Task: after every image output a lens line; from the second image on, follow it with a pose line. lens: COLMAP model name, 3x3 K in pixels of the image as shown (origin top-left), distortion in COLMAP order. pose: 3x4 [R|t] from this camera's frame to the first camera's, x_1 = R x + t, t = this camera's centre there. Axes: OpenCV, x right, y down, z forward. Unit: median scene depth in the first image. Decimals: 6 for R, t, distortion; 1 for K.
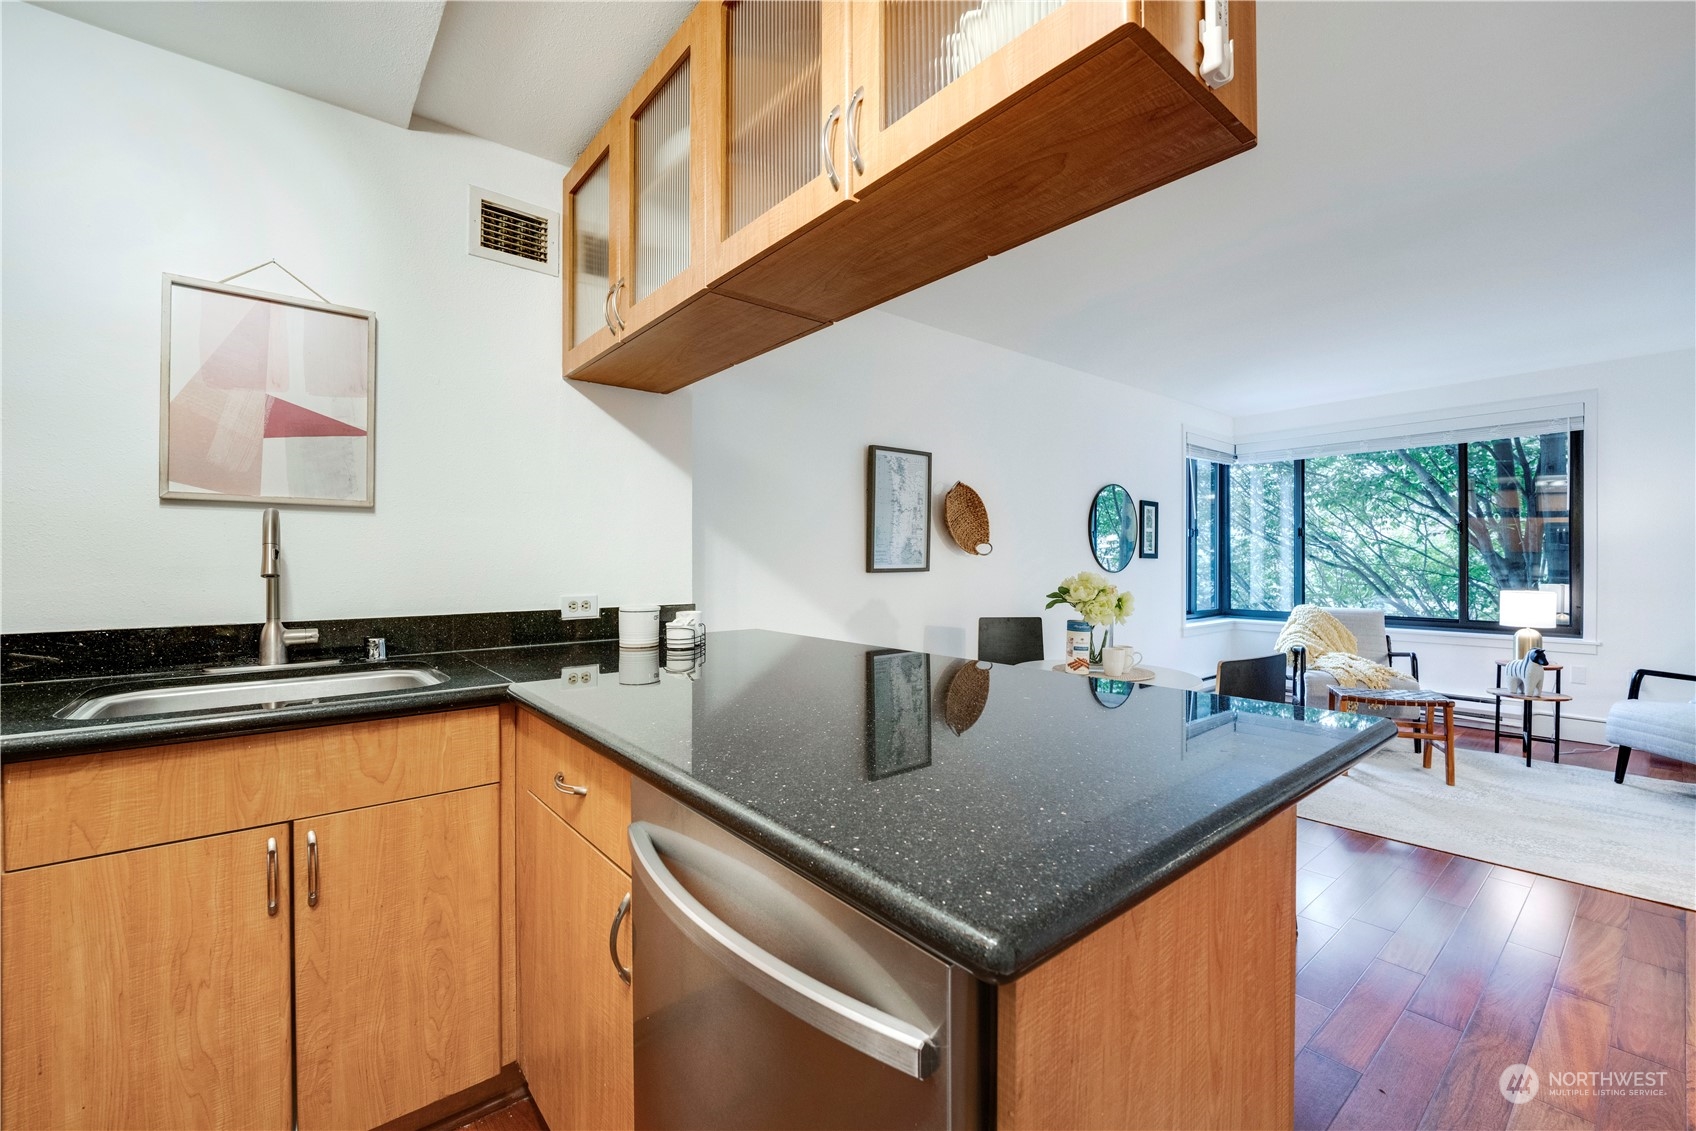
lens RADIAL K [[695.8, 0, 843.2], [0, 695.8, 561.8], [0, 0, 1]] dist [-0.001583, -0.005529]
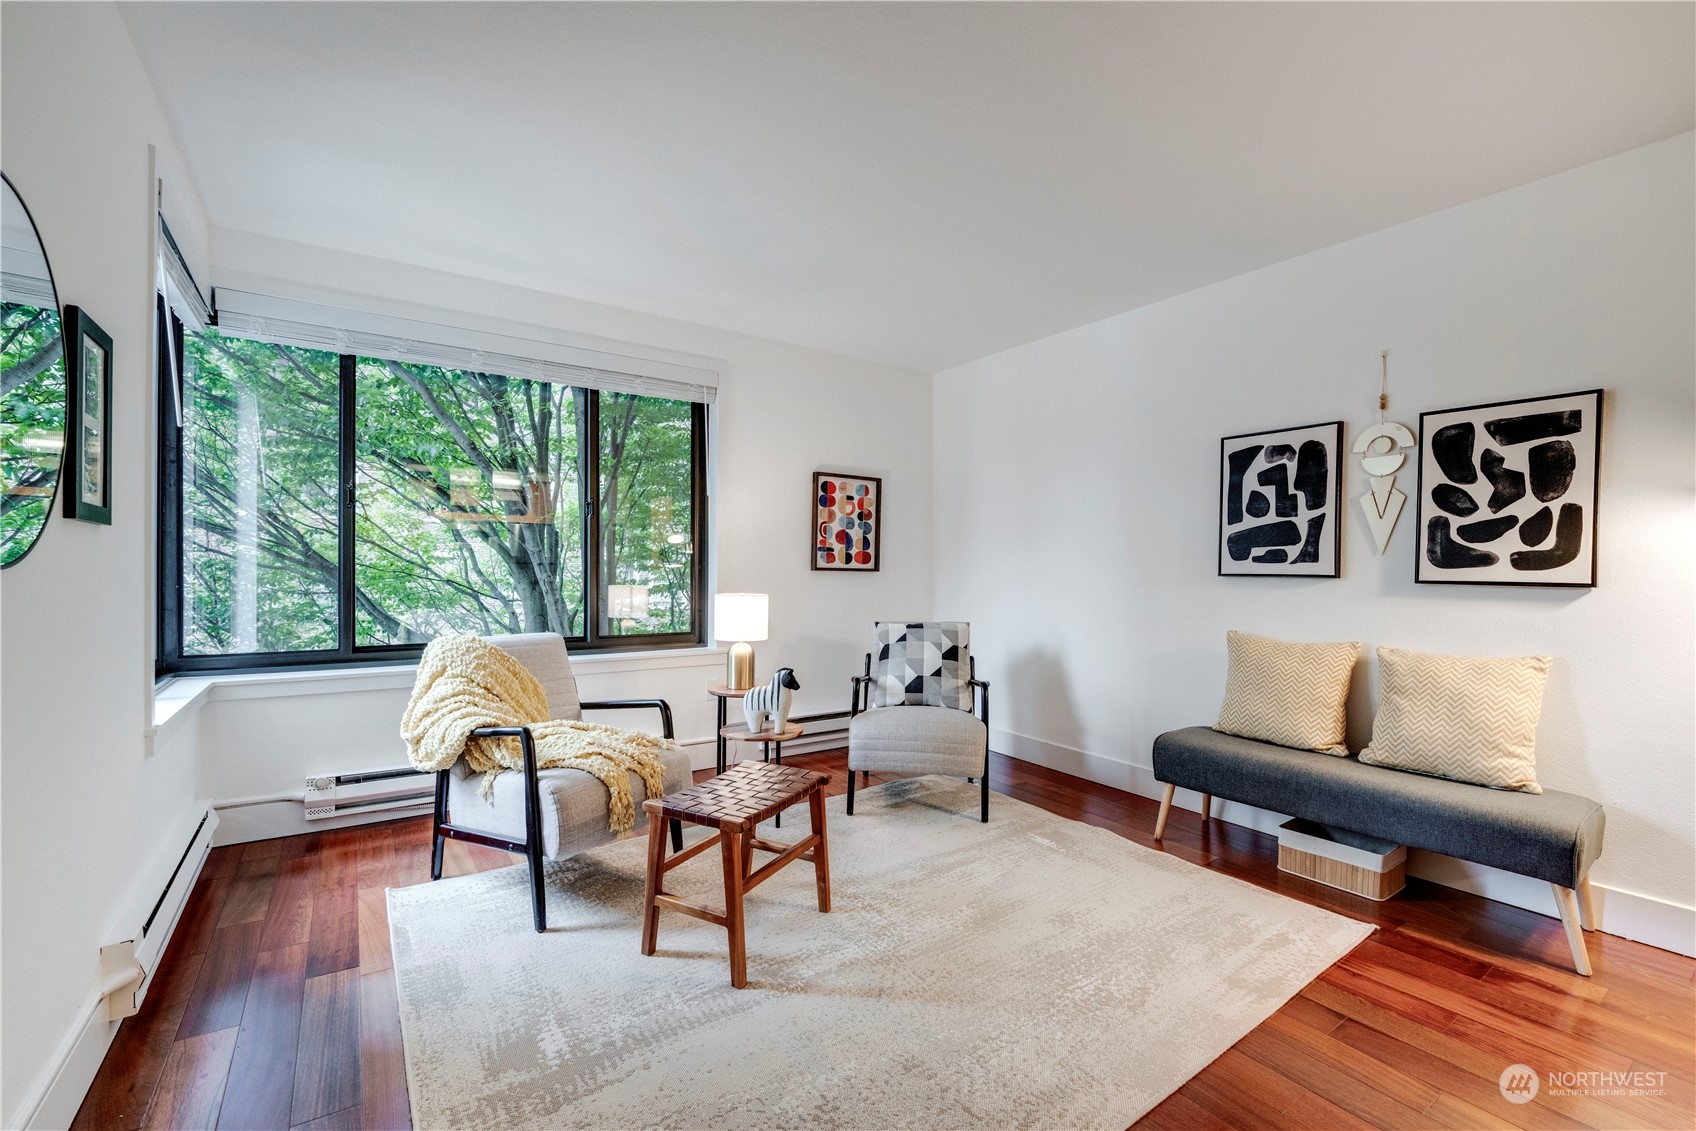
lens RADIAL K [[710.6, 0, 843.6], [0, 710.6, 566.1], [0, 0, 1]] dist [-0.000612, -0.008285]
pose [[0.082952, 0.006930, 0.996529, 0.518548], [-0.005574, 0.999963, -0.006490, 0.040402], [-0.996538, -0.005016, 0.082987, 1.949853]]
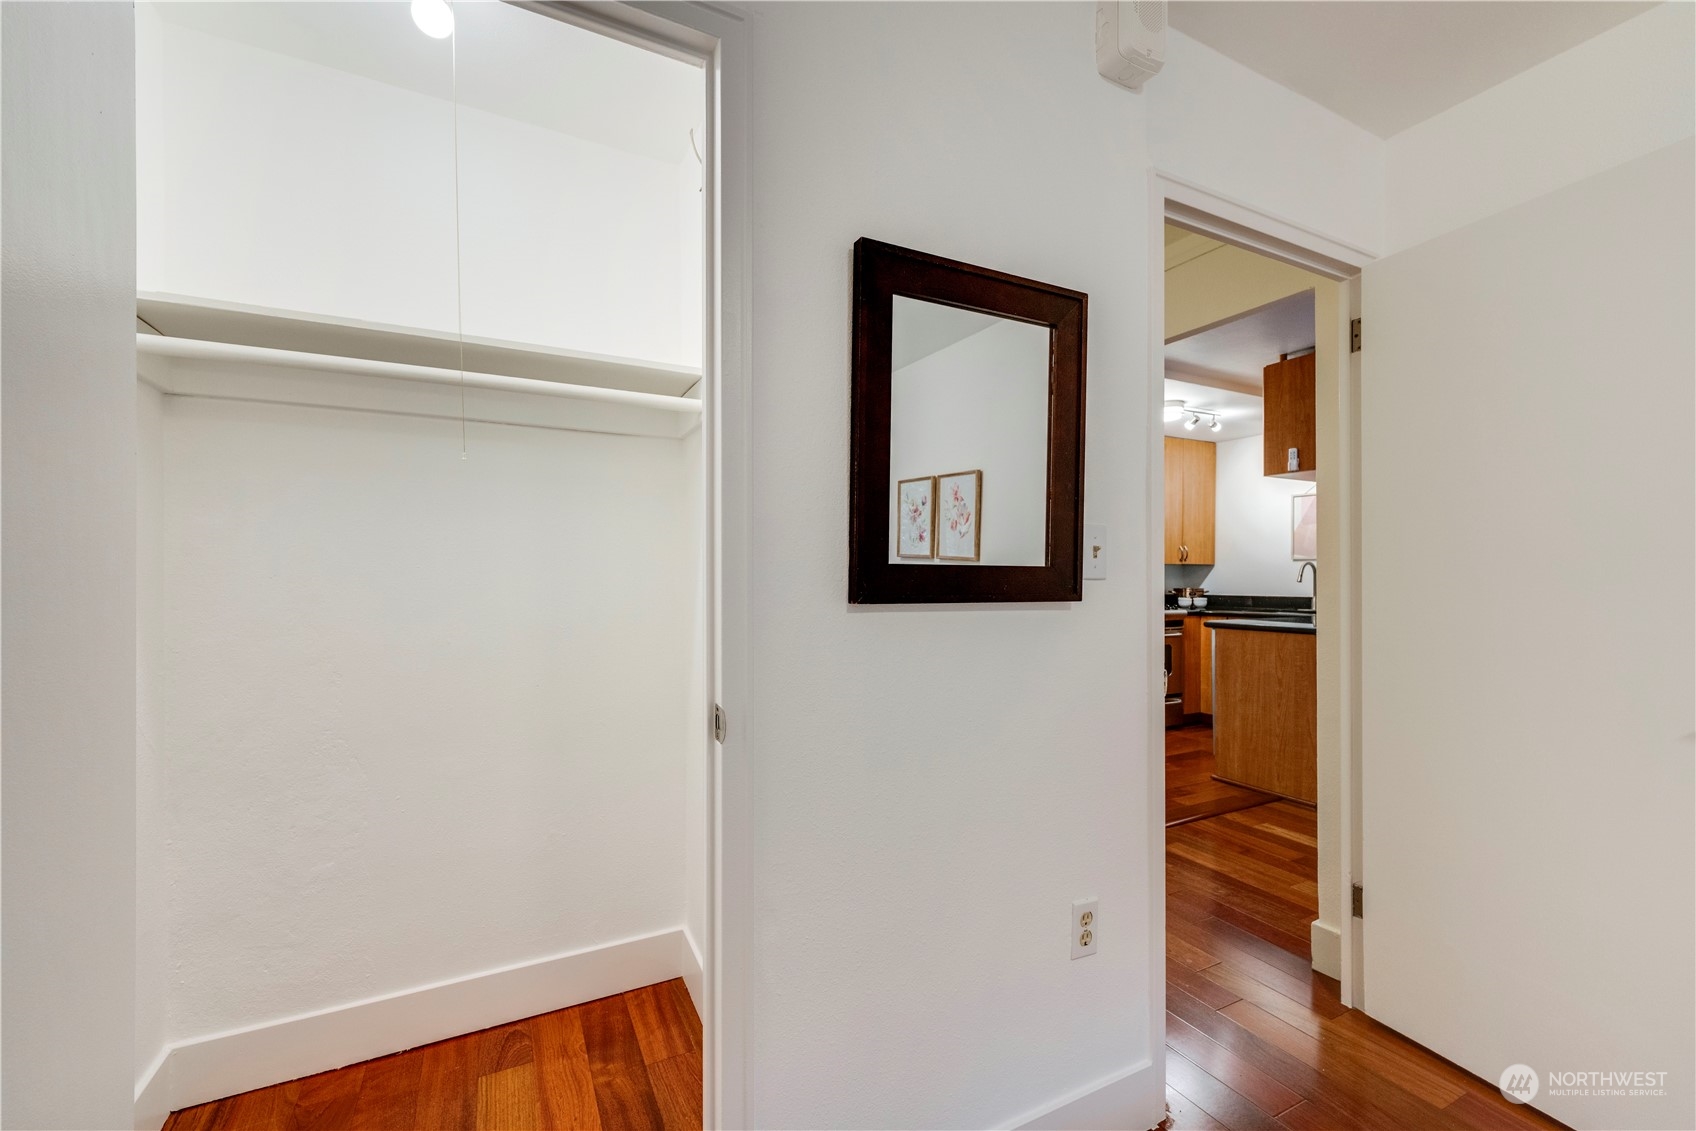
lens RADIAL K [[677.7, 0, 832.4], [0, 677.7, 574.9], [0, 0, 1]] dist [0.000396, -0.004698]
pose [[-0.231580, -0.003141, -0.972811, 2.603797], [-0.003992, 0.999989, -0.002278, 0.001763], [0.972808, 0.003356, -0.231590, -0.423778]]
